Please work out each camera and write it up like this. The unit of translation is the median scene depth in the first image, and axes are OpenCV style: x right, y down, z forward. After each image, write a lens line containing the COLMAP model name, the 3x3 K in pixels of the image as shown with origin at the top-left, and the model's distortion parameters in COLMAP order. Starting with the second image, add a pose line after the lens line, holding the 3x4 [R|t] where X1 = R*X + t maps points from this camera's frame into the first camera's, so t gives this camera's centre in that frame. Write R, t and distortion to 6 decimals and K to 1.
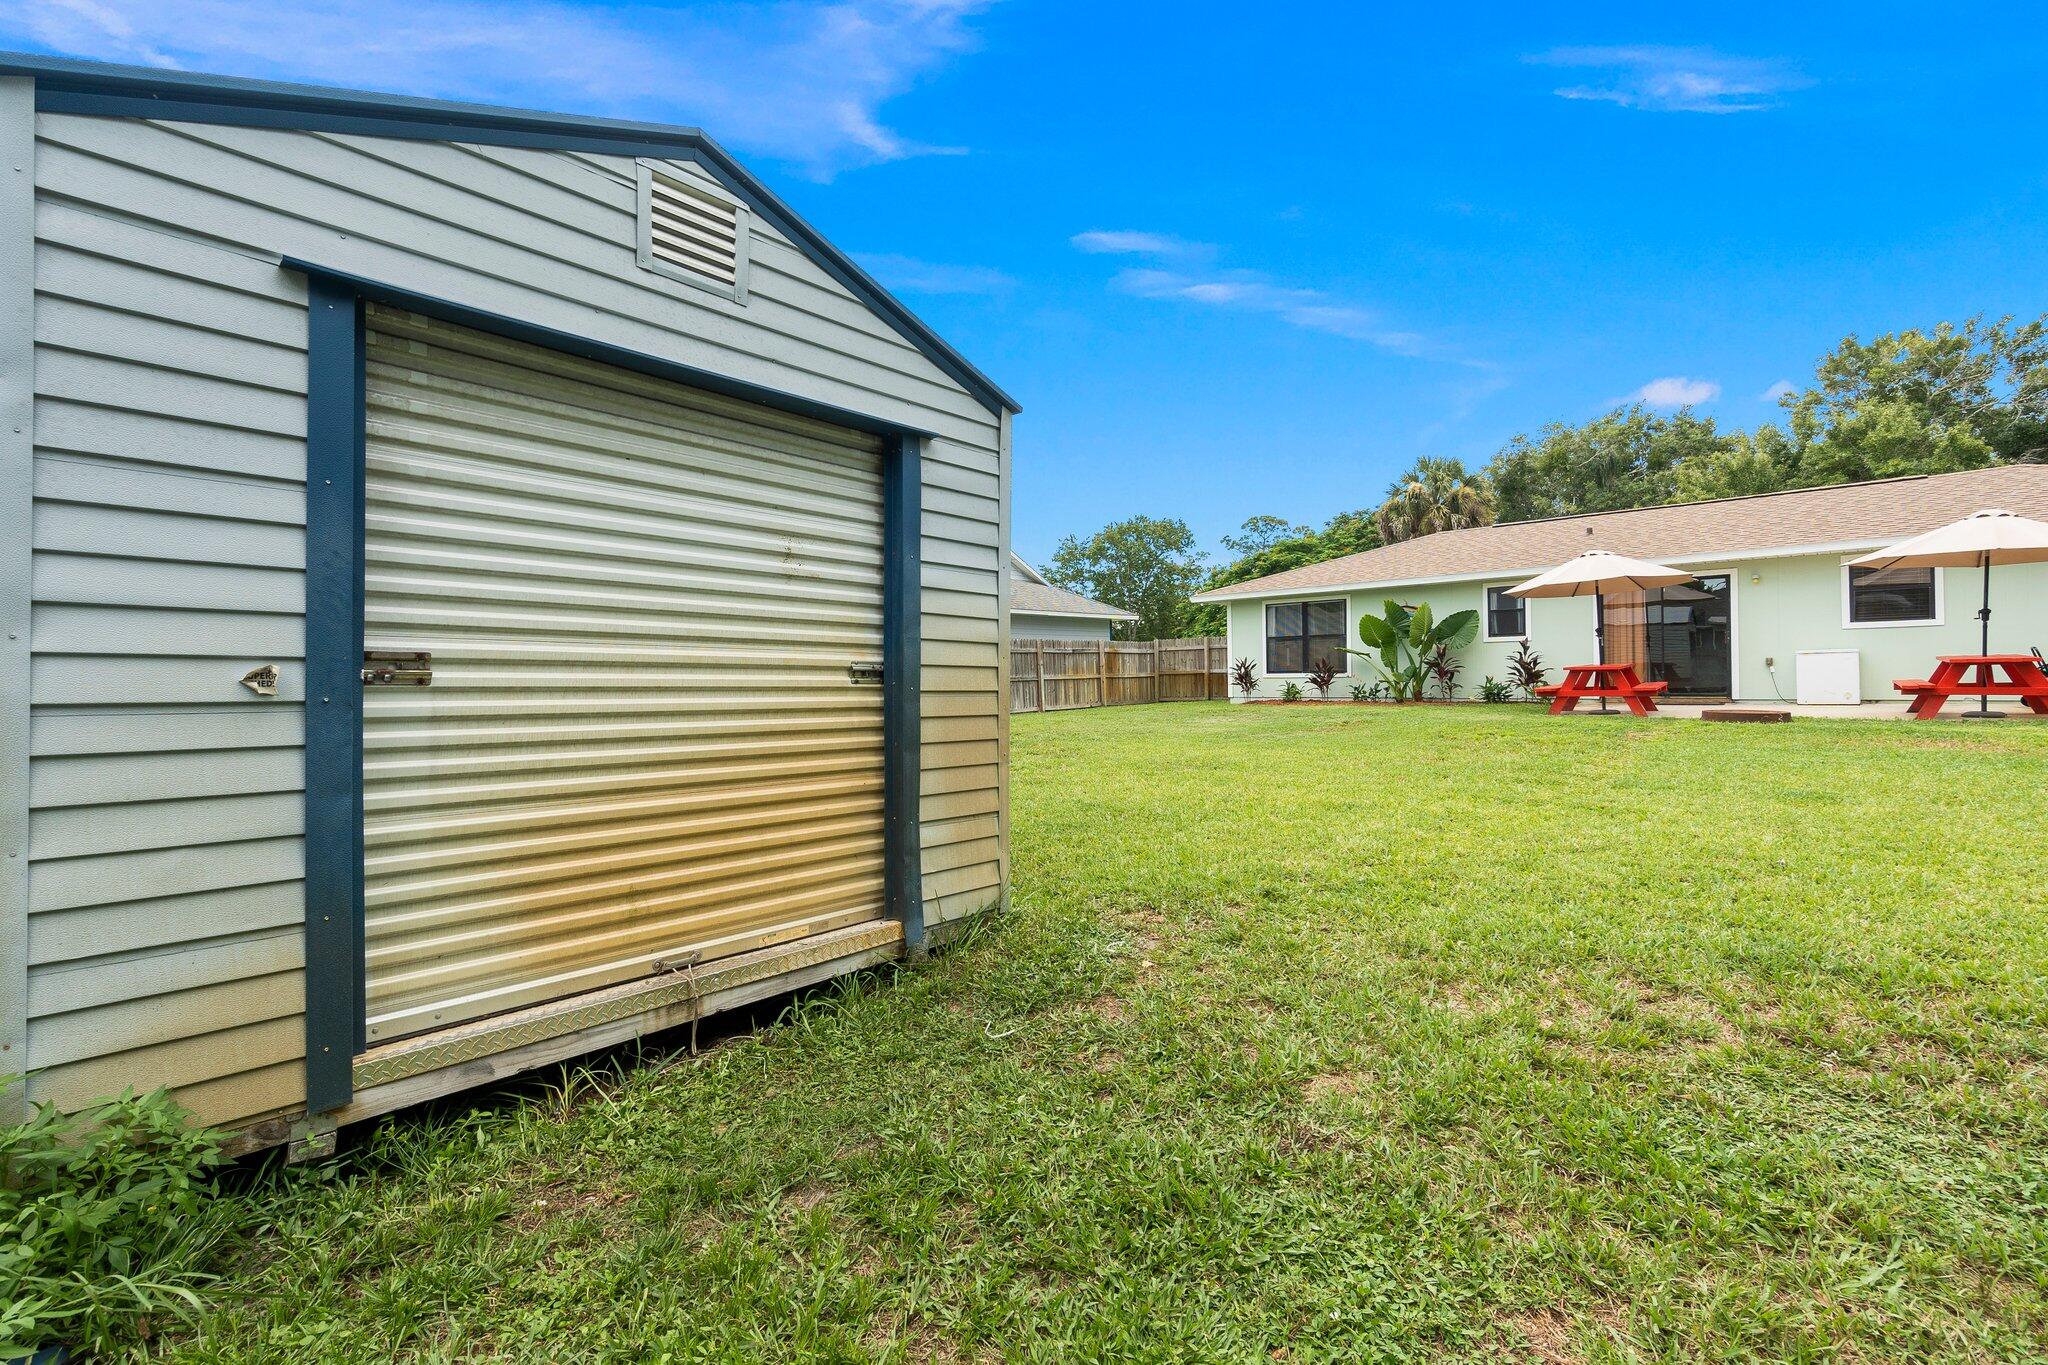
lens RADIAL K [[881.4, 0, 1005.0], [0, 881.4, 686.2], [0, 0, 1]] dist [-0.004180, -0.000089]
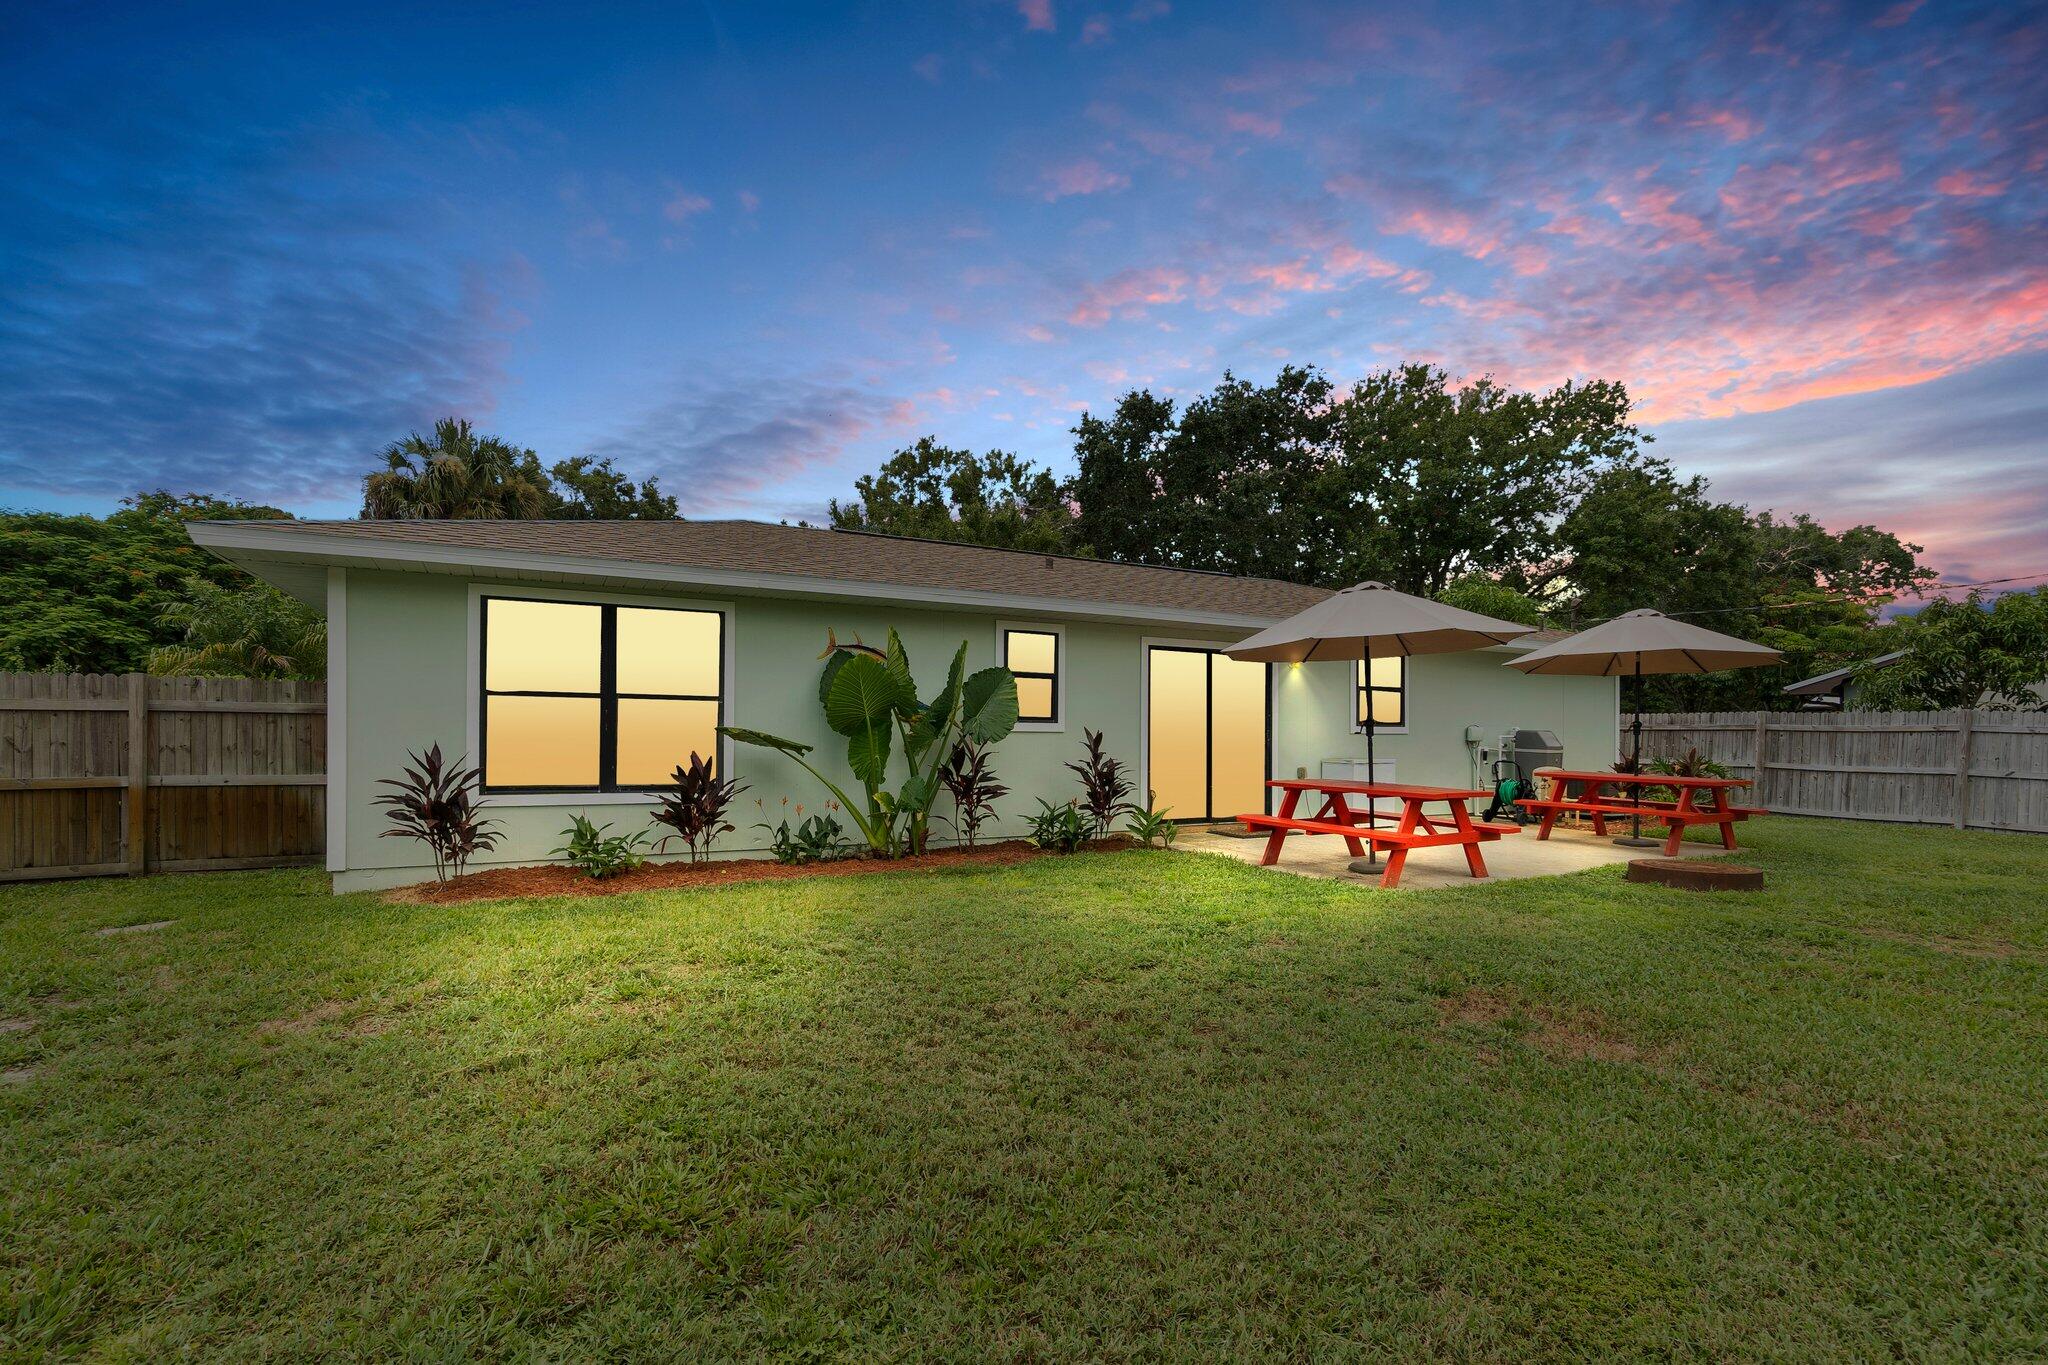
lens RADIAL K [[881.4, 0, 1005.1], [0, 881.4, 750.5], [0, 0, 1]] dist [-0.004180, -0.000089]
pose [[0.337940, 0.008926, 0.941125, 0.043016], [0.002507, 0.999943, -0.010384, -0.027698], [-0.941164, 0.005869, 0.337898, 0.690876]]
